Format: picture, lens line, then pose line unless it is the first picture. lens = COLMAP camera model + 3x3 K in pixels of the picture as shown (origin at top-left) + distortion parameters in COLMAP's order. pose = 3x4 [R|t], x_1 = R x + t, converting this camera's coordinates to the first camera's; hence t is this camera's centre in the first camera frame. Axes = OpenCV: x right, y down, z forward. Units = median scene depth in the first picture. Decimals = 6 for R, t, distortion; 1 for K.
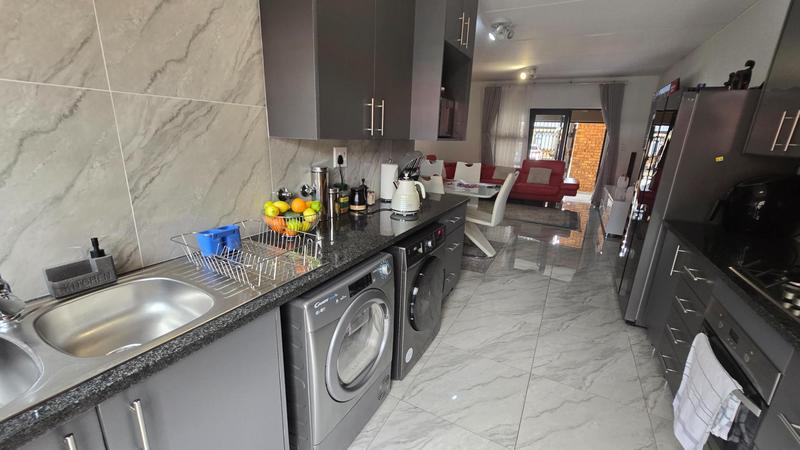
lens RADIAL K [[328.8, 0, 398.0], [0, 328.8, 225.0], [0, 0, 1]] dist [0.000845, -0.000273]
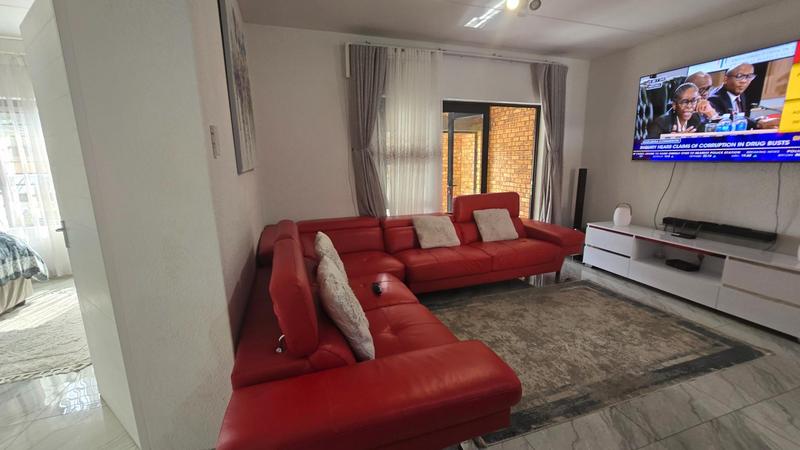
lens RADIAL K [[328.8, 0, 401.1], [0, 328.8, 222.1], [0, 0, 1]] dist [0.000845, -0.000273]
pose [[0.676208, -0.186186, 0.712795, -0.070942], [0.227080, 0.973105, 0.038756, -0.319851], [-0.700840, 0.135654, 0.700300, 1.132923]]
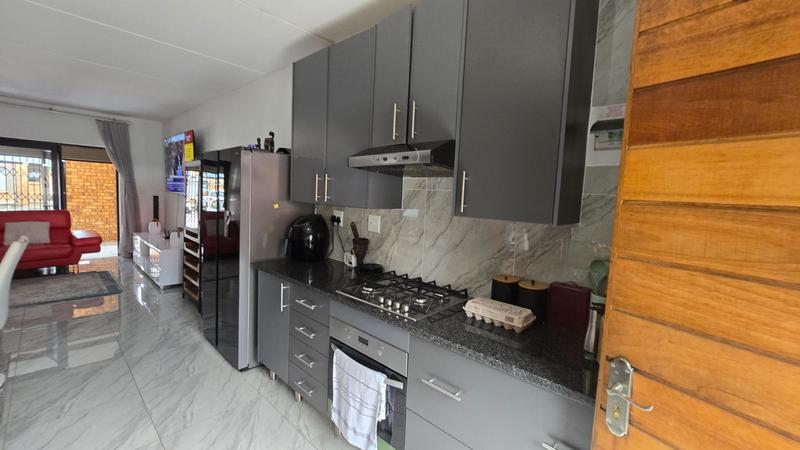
lens RADIAL K [[328.8, 0, 398.2], [0, 328.8, 220.9], [0, 0, 1]] dist [0.000845, -0.000273]
pose [[0.253083, -0.105198, 0.961708, -0.053772], [0.224242, 0.973377, 0.047463, -0.050798], [-0.941098, 0.203643, 0.269935, 0.120288]]
